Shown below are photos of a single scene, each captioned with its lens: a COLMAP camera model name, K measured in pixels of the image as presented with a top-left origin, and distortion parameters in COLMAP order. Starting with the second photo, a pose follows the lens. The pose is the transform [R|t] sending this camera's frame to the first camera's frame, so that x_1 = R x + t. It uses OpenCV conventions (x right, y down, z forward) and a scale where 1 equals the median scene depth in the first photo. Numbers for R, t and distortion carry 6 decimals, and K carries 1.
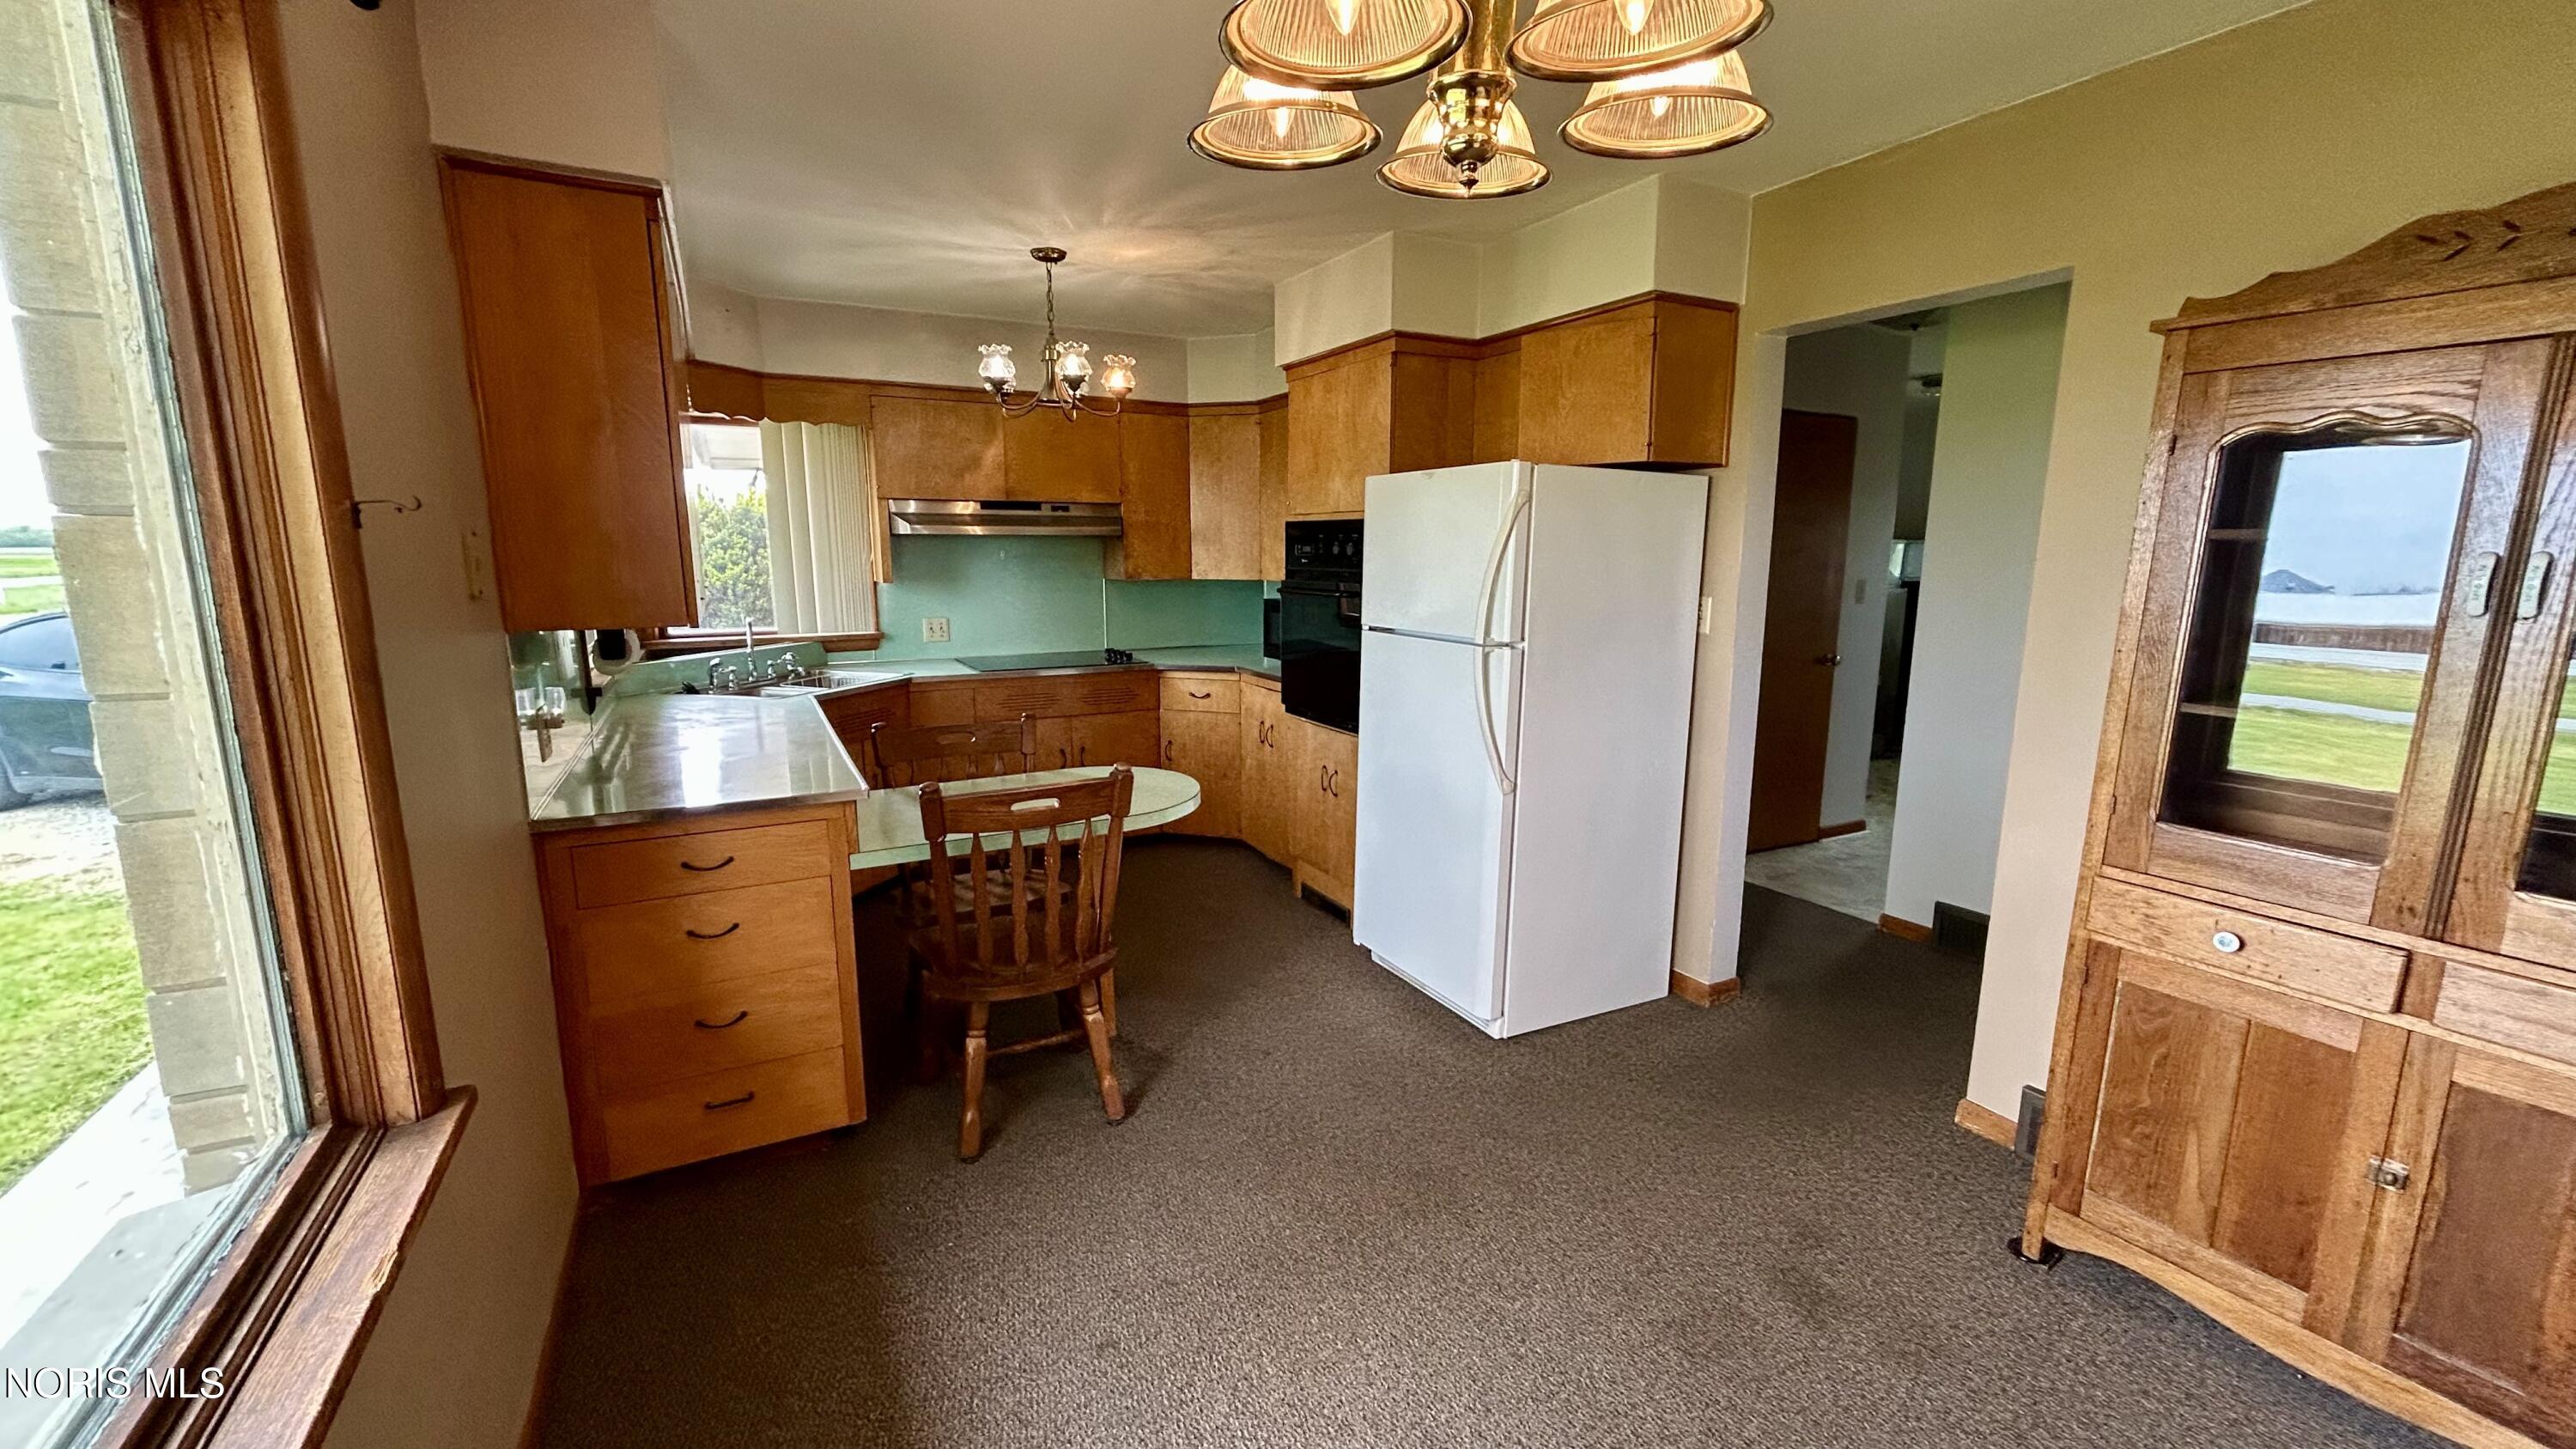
lens RADIAL K [[1028.1, 0, 1291.1], [0, 1028.1, 731.6], [0, 0, 1]] dist [0.001404, -0.000053]
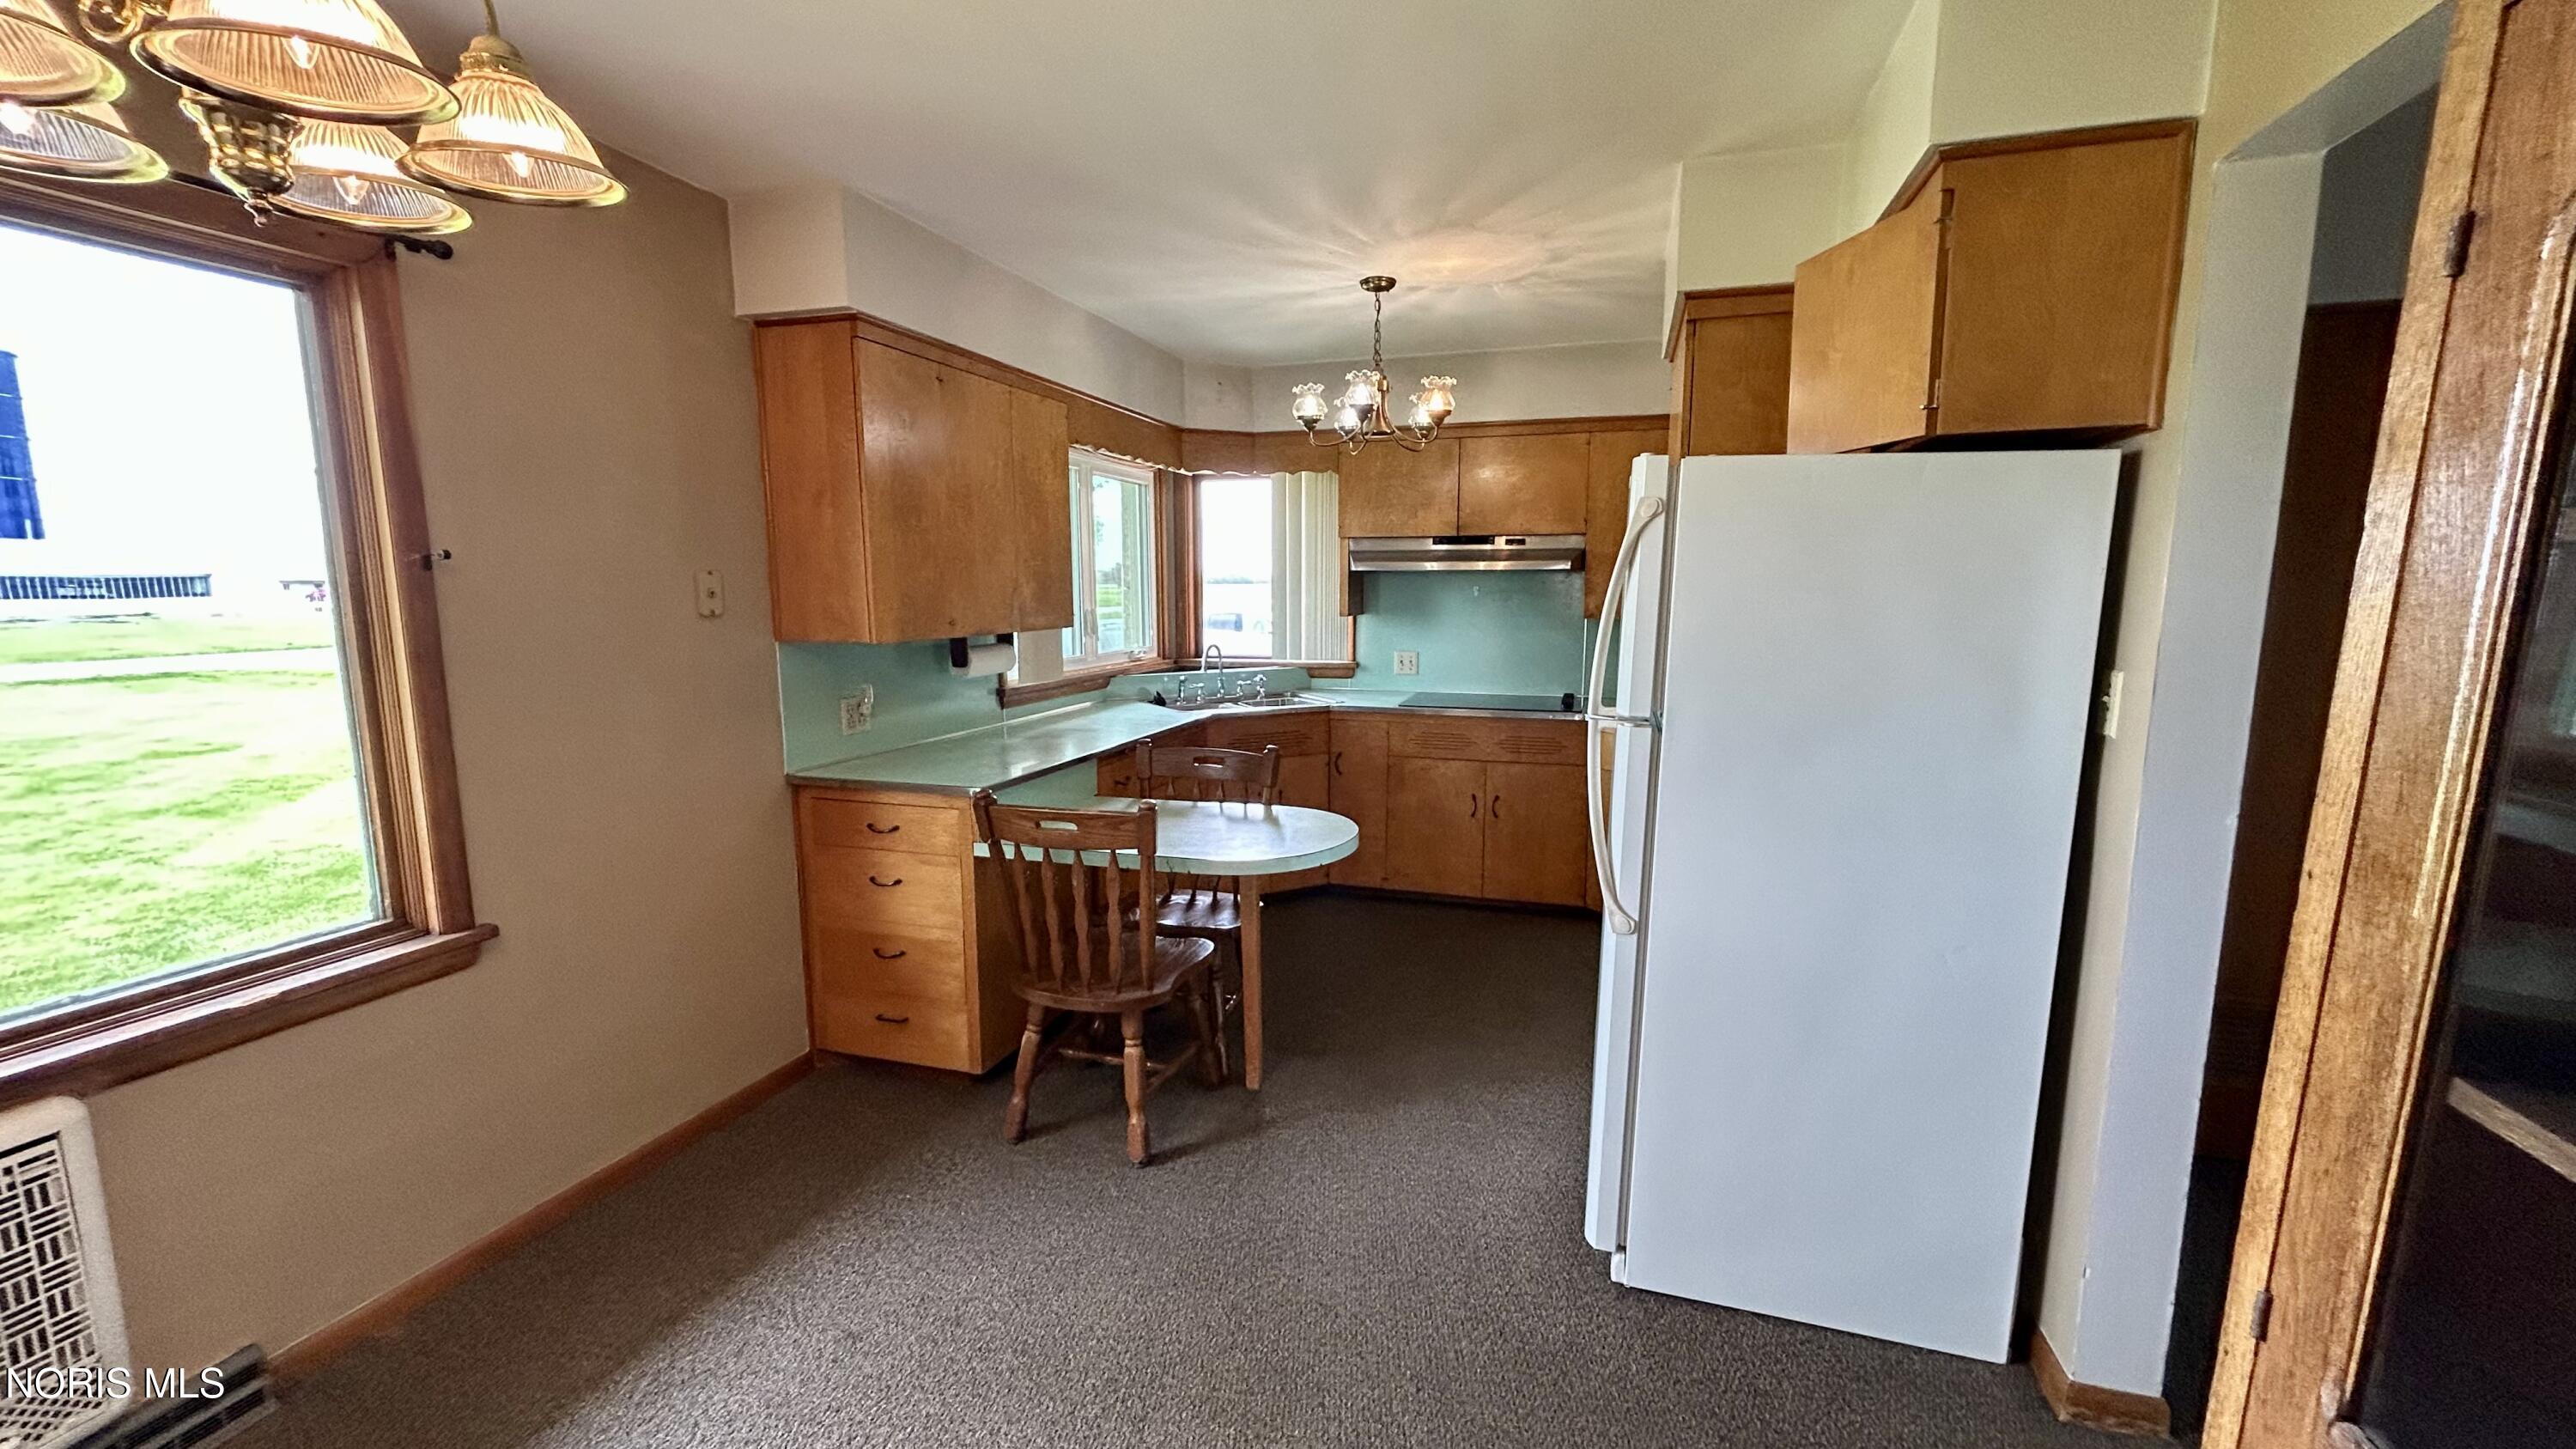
lens RADIAL K [[1033.5, 0, 1291.8], [0, 1033.5, 730.7], [0, 0, 1]] dist [-0.000020, -0.000316]
pose [[0.700167, 0.099152, -0.707061, 0.421349], [-0.124766, 0.992064, 0.015570, -0.046061], [0.702993, 0.077316, 0.706982, 0.268745]]
